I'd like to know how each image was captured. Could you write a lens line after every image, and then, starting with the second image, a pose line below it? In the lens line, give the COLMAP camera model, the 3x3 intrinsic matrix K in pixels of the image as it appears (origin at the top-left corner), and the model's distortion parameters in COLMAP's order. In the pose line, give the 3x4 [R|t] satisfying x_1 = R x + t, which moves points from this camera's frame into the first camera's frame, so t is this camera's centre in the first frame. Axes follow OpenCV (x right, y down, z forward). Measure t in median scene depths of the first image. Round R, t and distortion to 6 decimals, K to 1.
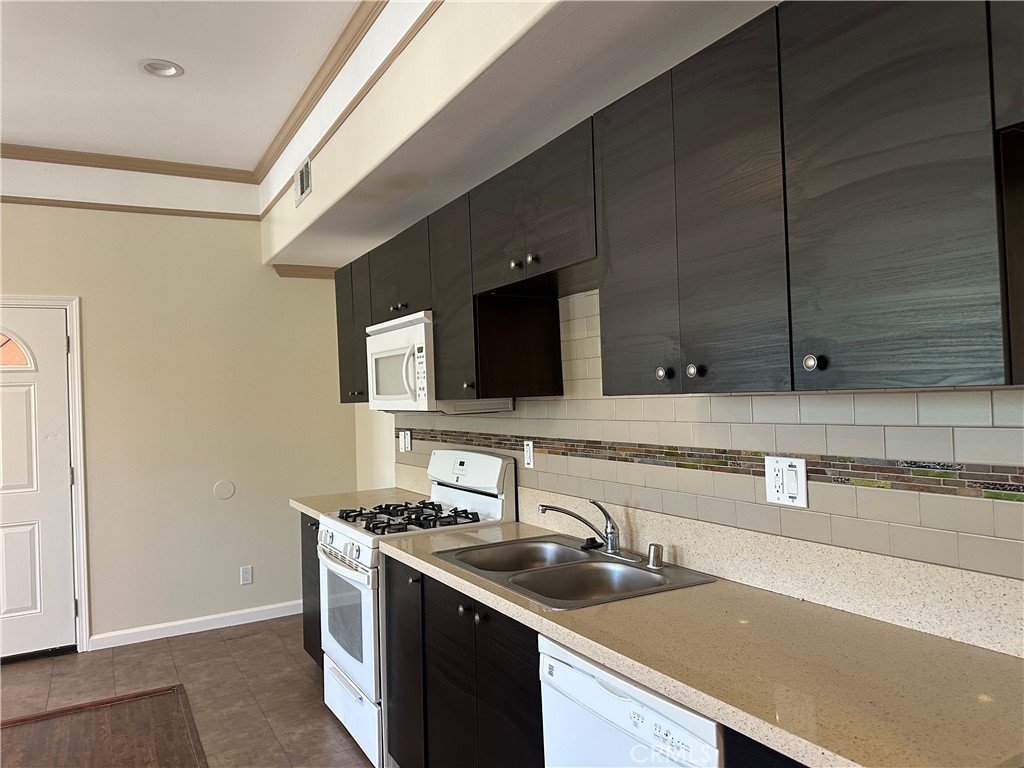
lens RADIAL K [[720.9, 0, 514.2], [0, 720.9, 380.9], [0, 0, 1]] dist [0.003347, -0.023268]
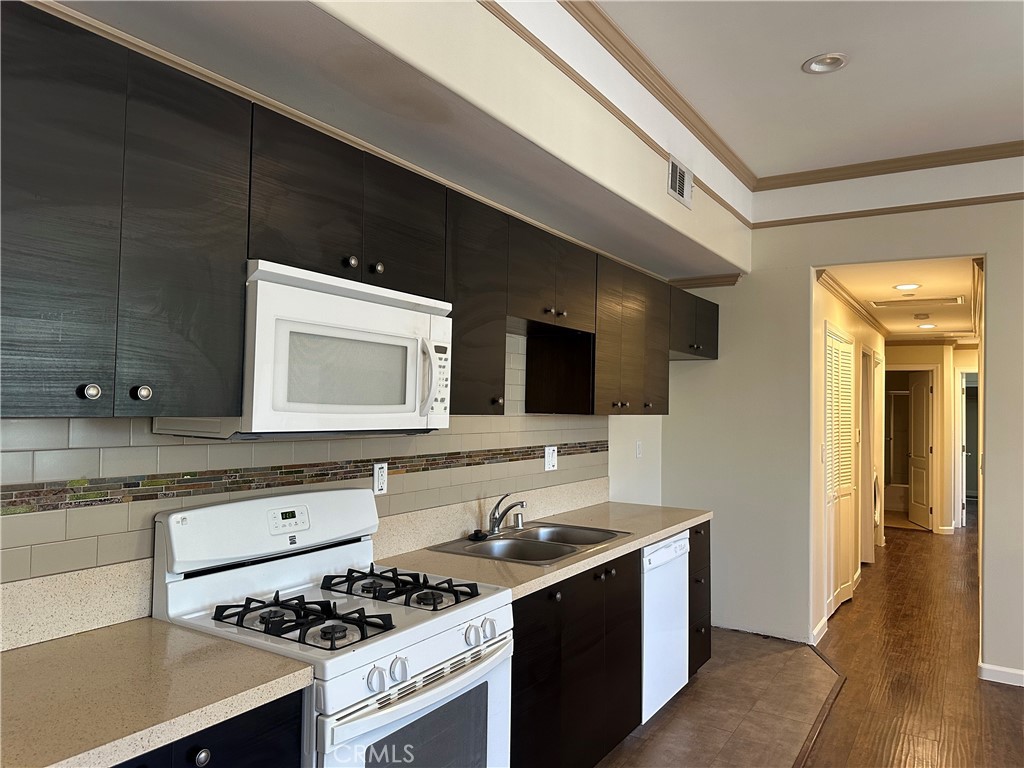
lens RADIAL K [[720.9, 0, 514.2], [0, 720.9, 380.9], [0, 0, 1]] dist [0.003347, -0.023268]
pose [[-0.485320, 0.057360, 0.872453, -0.914727], [-0.014605, 0.997175, -0.073684, 0.050123], [-0.874214, -0.048503, -0.483112, 1.417984]]
